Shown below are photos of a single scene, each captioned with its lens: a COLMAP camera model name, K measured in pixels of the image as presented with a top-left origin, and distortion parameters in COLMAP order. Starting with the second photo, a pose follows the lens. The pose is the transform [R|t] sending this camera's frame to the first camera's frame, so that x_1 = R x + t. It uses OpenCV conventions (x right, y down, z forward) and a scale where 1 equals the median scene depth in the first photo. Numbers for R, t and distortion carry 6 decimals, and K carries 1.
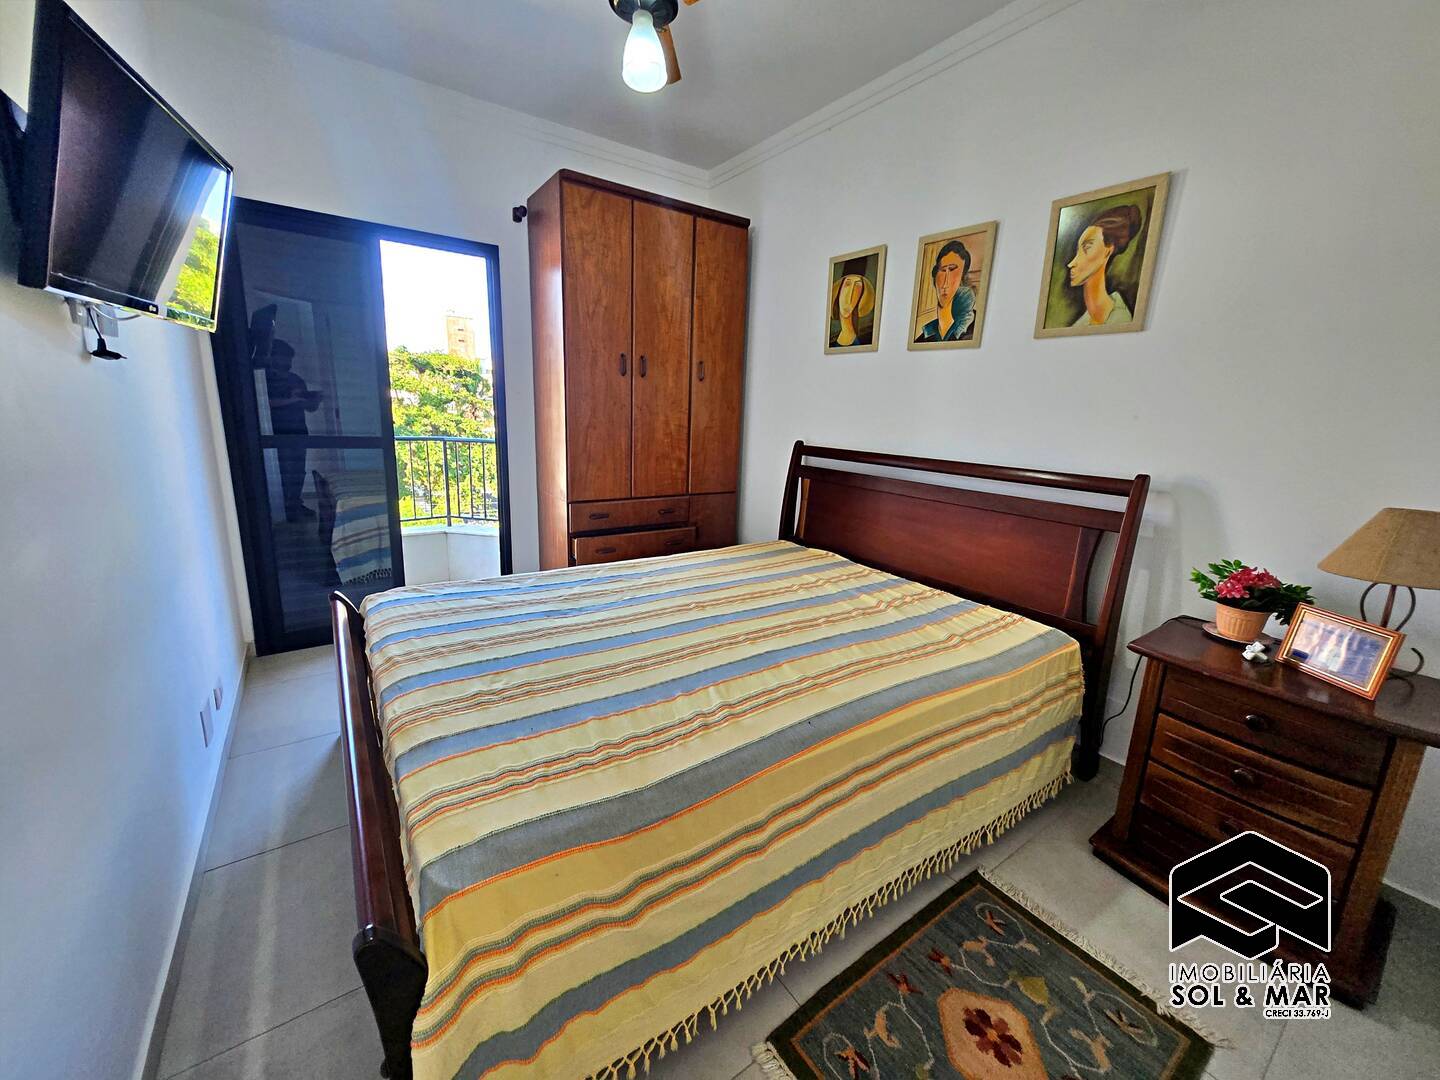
lens RADIAL K [[564.6, 0, 727.7], [0, 564.6, 530.7], [0, 0, 1]] dist [0.005545, -0.000311]
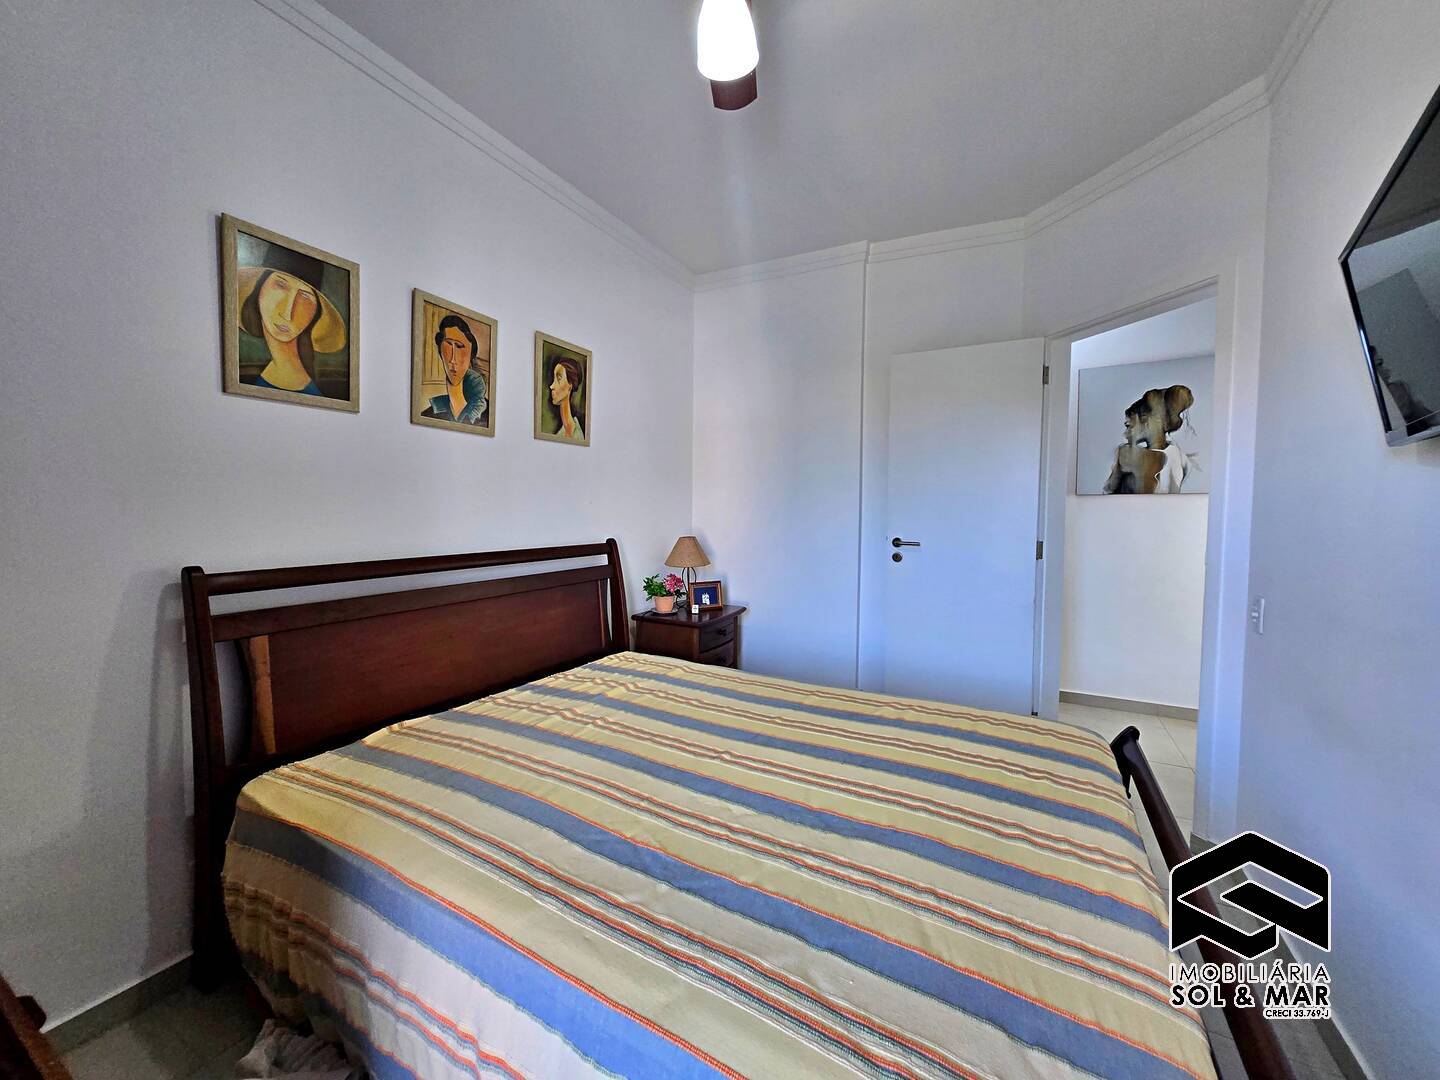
lens RADIAL K [[564.6, 0, 727.7], [0, 564.6, 530.7], [0, 0, 1]] dist [0.005545, -0.000311]
pose [[-0.445545, -0.084841, 0.891230, -0.626061], [0.155850, 0.972949, 0.170532, -0.261967], [-0.881590, 0.214878, -0.420270, 1.062989]]
